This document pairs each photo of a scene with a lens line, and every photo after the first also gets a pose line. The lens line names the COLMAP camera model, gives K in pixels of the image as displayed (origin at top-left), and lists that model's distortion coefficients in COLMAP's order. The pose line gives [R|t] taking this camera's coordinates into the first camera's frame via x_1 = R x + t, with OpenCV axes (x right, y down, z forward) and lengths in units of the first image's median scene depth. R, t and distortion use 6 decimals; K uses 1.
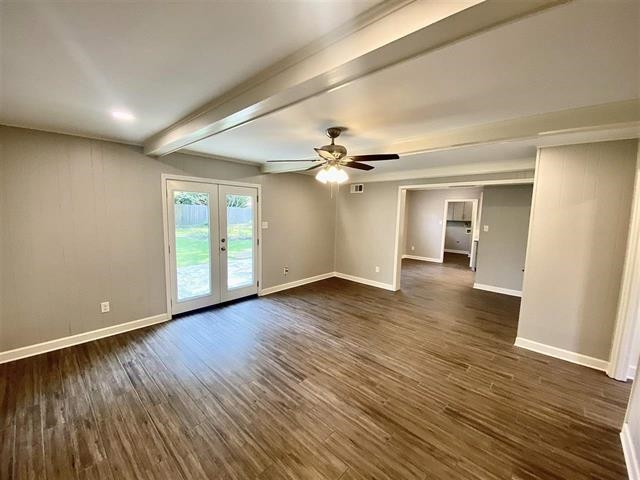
lens RADIAL K [[261.6, 0, 317.6], [0, 261.6, 238.9], [0, 0, 1]] dist [0.033354, -0.023316]
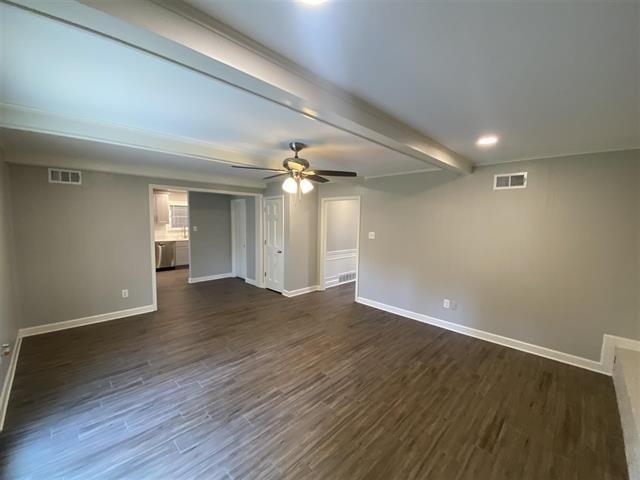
lens RADIAL K [[261.6, 0, 317.6], [0, 261.6, 238.9], [0, 0, 1]] dist [0.033354, -0.023316]
pose [[0.035588, -0.104322, 0.993907, -0.924108], [0.094218, 0.990457, 0.100586, -0.115975], [-0.994915, 0.090064, 0.045078, 0.799212]]
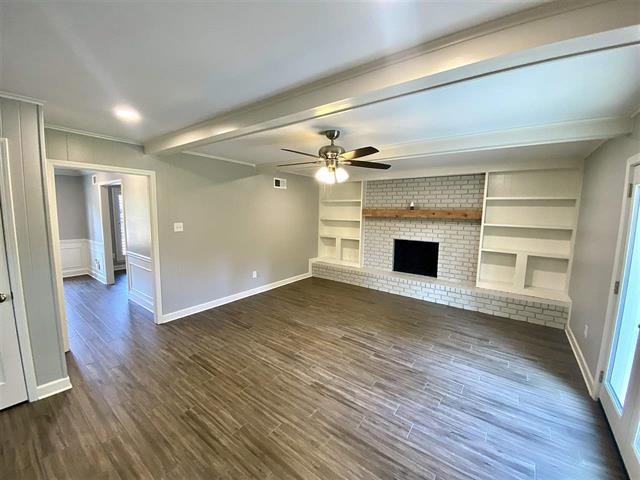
lens RADIAL K [[261.6, 0, 317.6], [0, 261.6, 238.9], [0, 0, 1]] dist [0.033354, -0.023316]
pose [[-0.993522, -0.029869, -0.109644, 0.198448], [-0.053158, 0.974923, 0.216101, -0.198034], [0.100440, 0.220530, -0.970195, 1.859911]]
